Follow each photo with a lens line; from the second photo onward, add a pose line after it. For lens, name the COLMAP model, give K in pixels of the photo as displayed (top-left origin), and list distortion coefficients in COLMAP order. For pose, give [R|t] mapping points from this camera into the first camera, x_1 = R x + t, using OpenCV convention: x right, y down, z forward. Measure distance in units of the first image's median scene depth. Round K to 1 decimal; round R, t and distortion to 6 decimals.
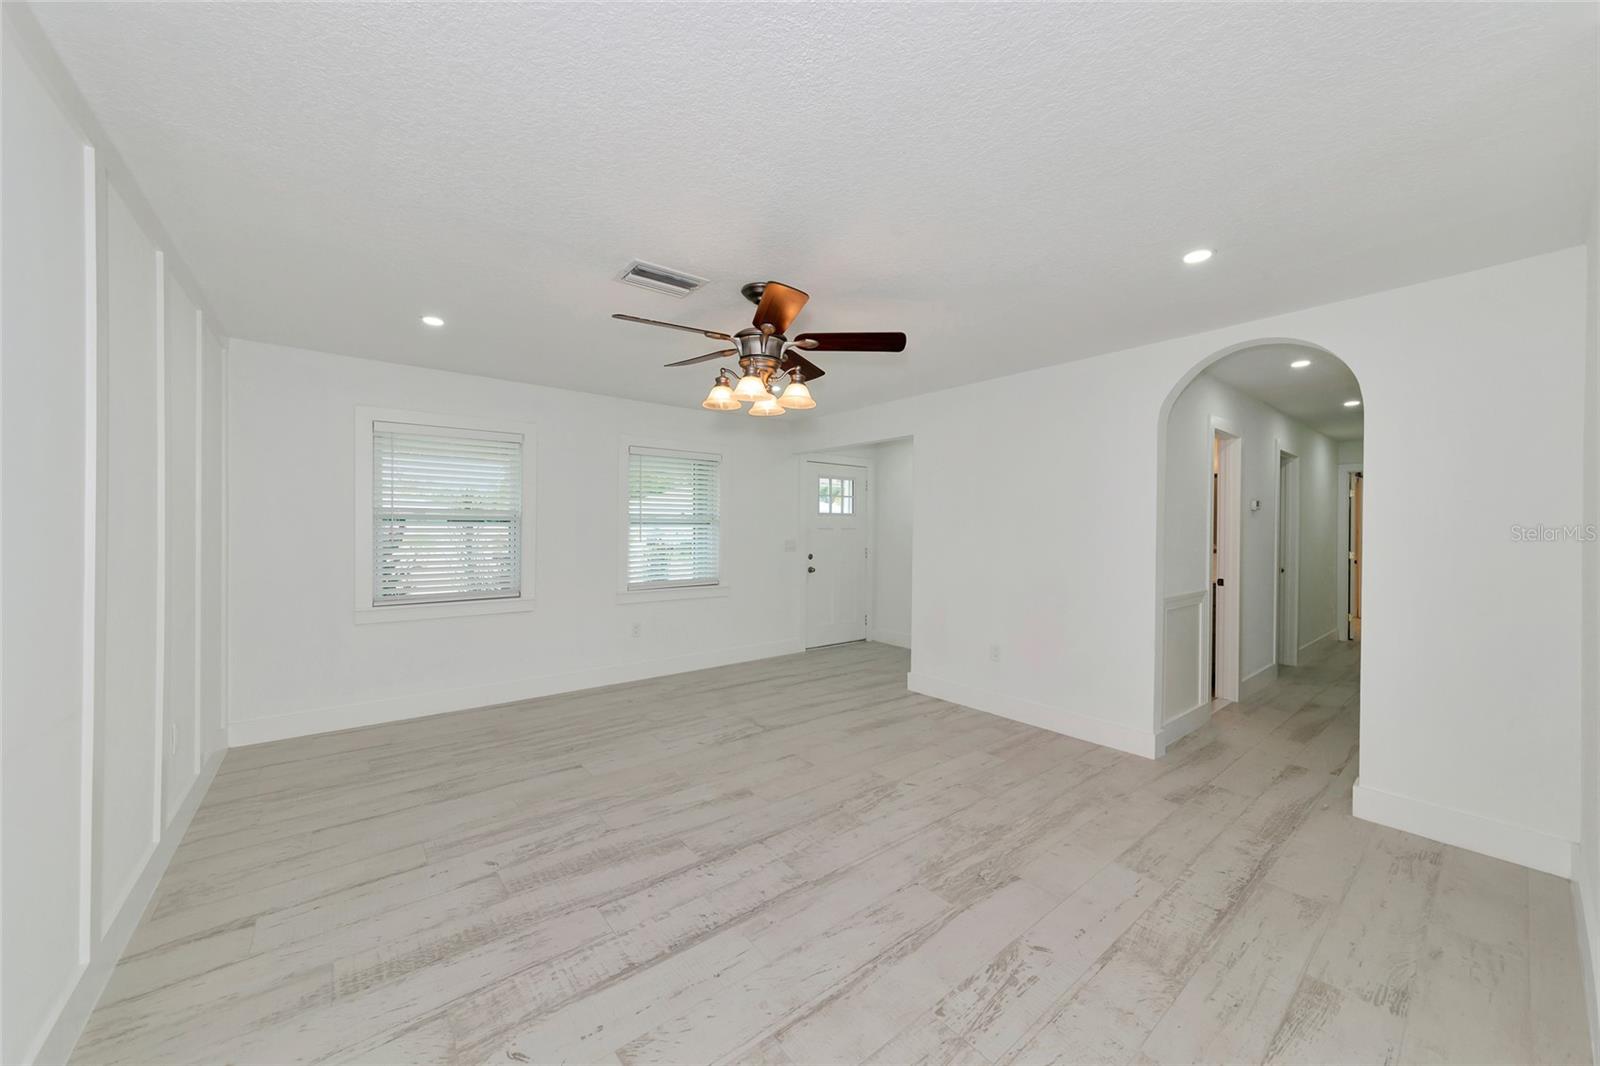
lens RADIAL K [[580.4, 0, 803.0], [0, 580.4, 529.8], [0, 0, 1]] dist [0.007077, -0.000094]
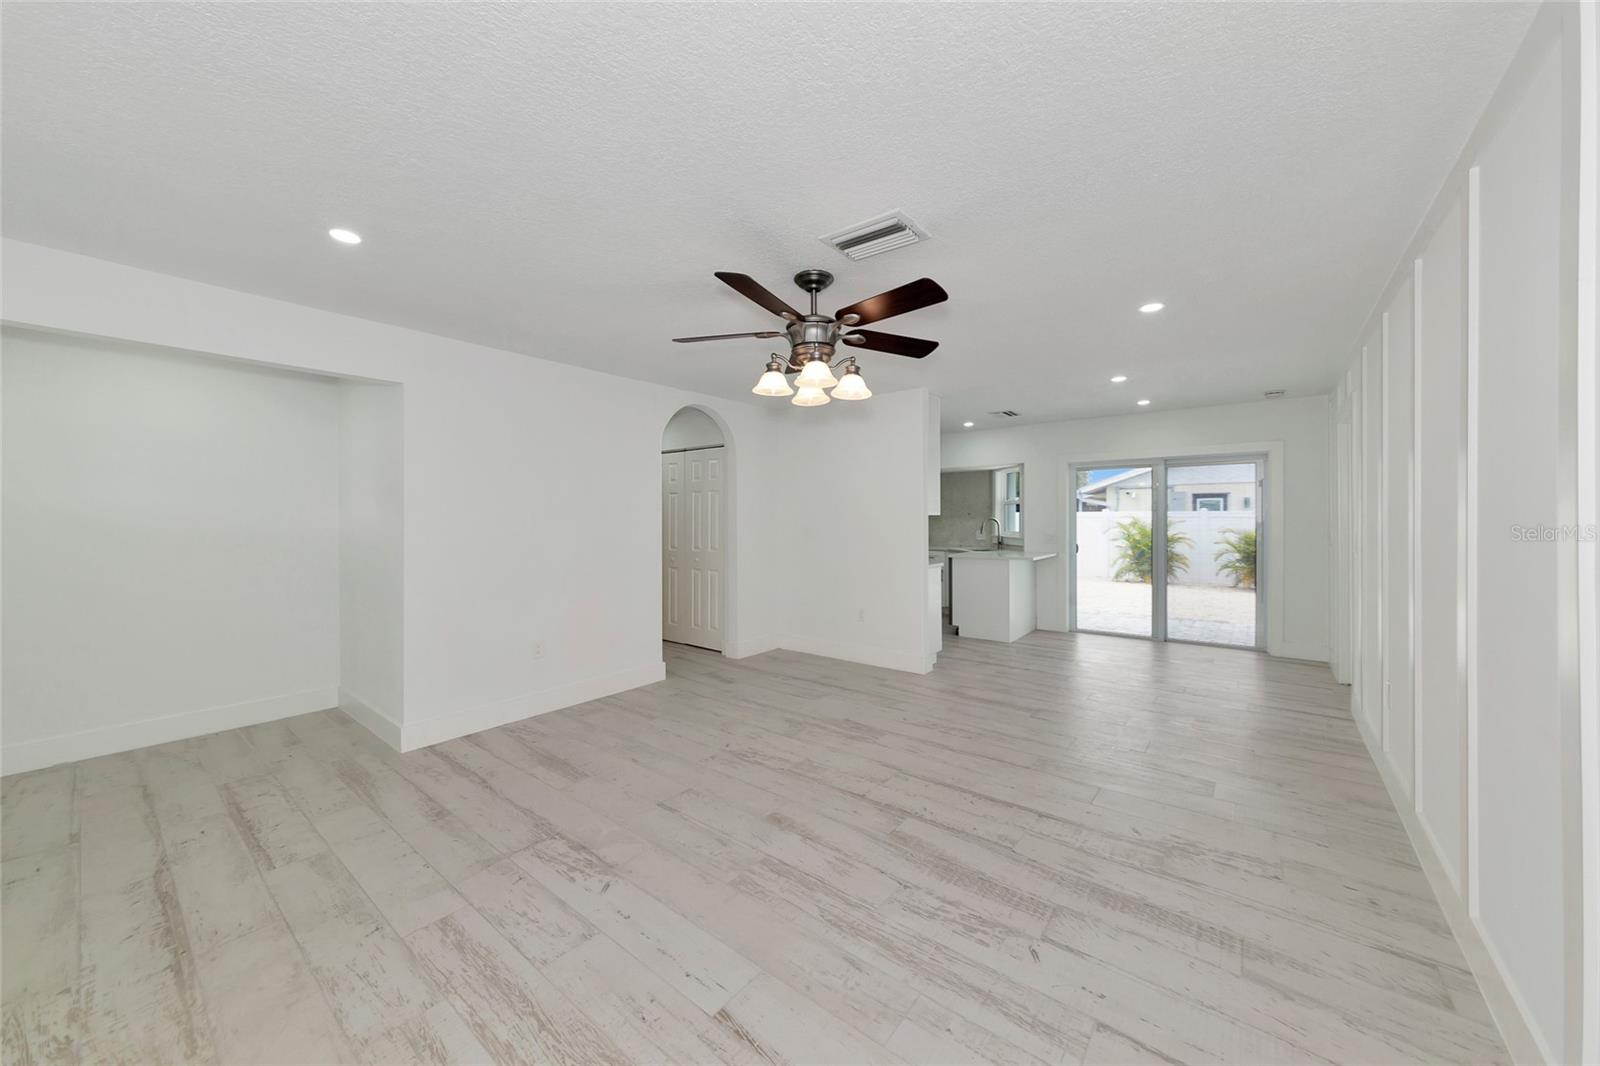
lens RADIAL K [[567.1, 0, 798.6], [0, 567.1, 517.0], [0, 0, 1]] dist [0.006464, -0.000145]
pose [[-0.206646, -0.004169, 0.978407, -0.974993], [0.004735, 0.999975, 0.005261, -0.001191], [-0.978404, 0.005720, -0.206621, 1.183233]]
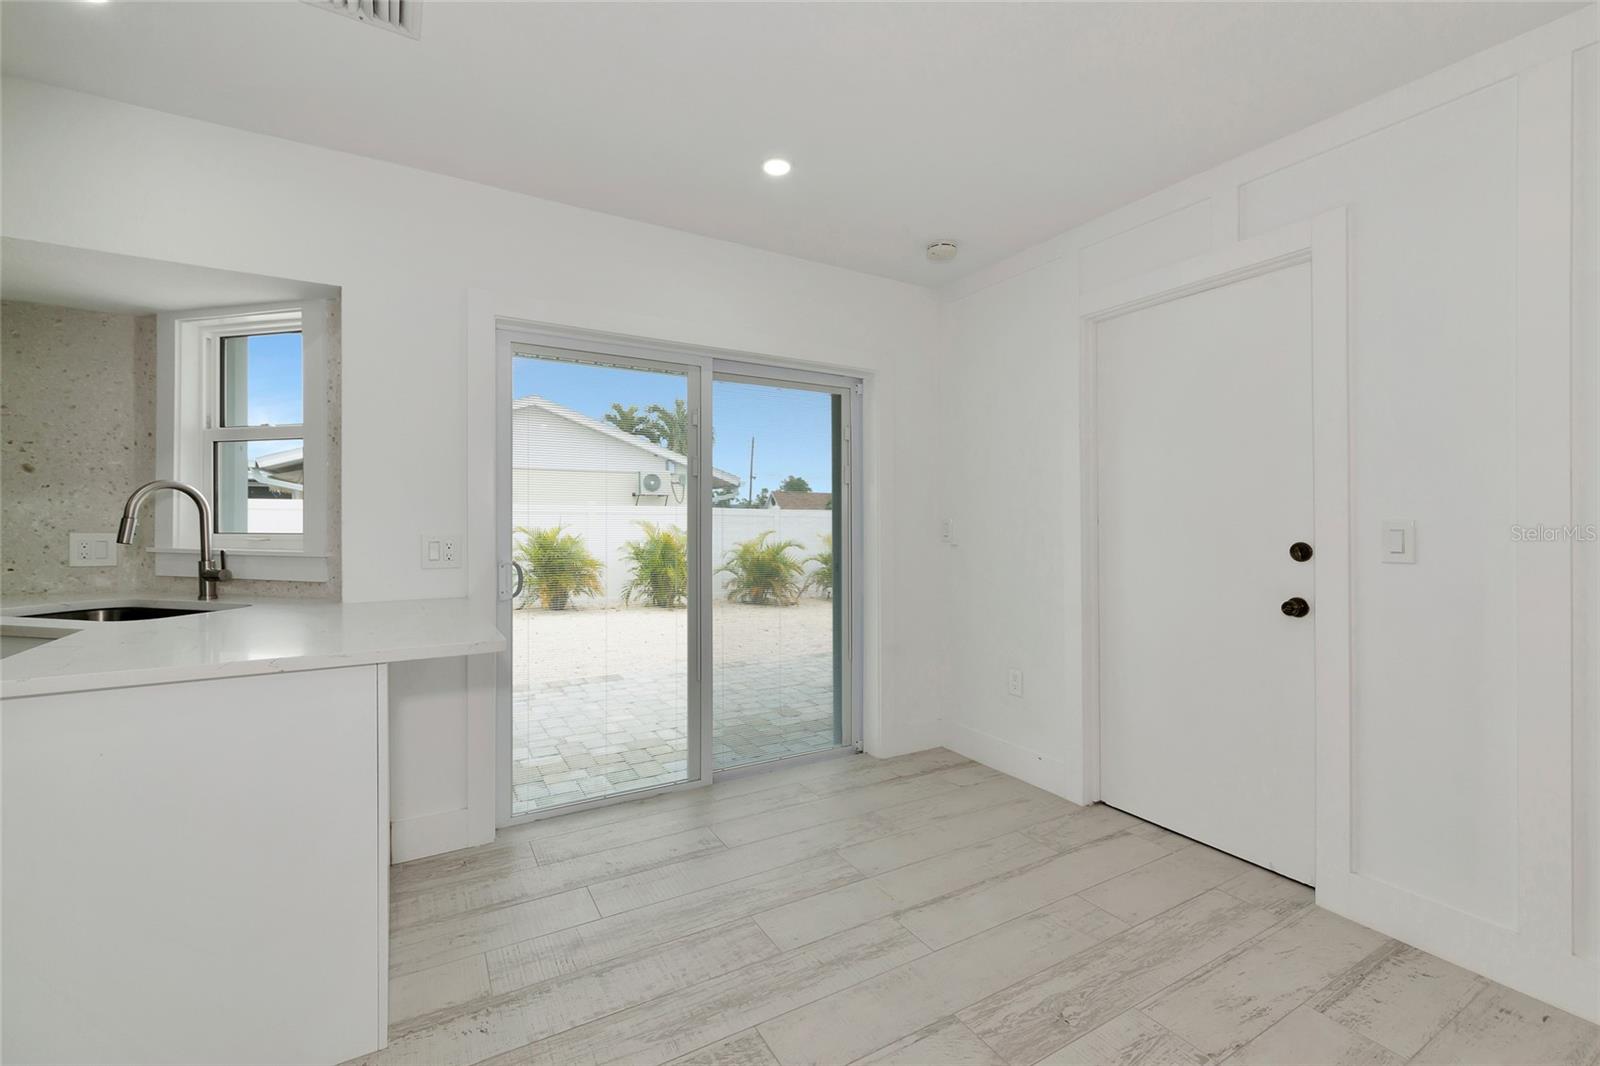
lens RADIAL K [[664.7, 0, 801.3], [0, 664.7, 518.0], [0, 0, 1]] dist [0.006573, 0.000175]
pose [[-0.988190, -0.011841, 0.152778, 0.567012], [-0.011883, 0.999929, 0.000636, 0.055697], [-0.152775, -0.001187, -0.988260, 0.428544]]
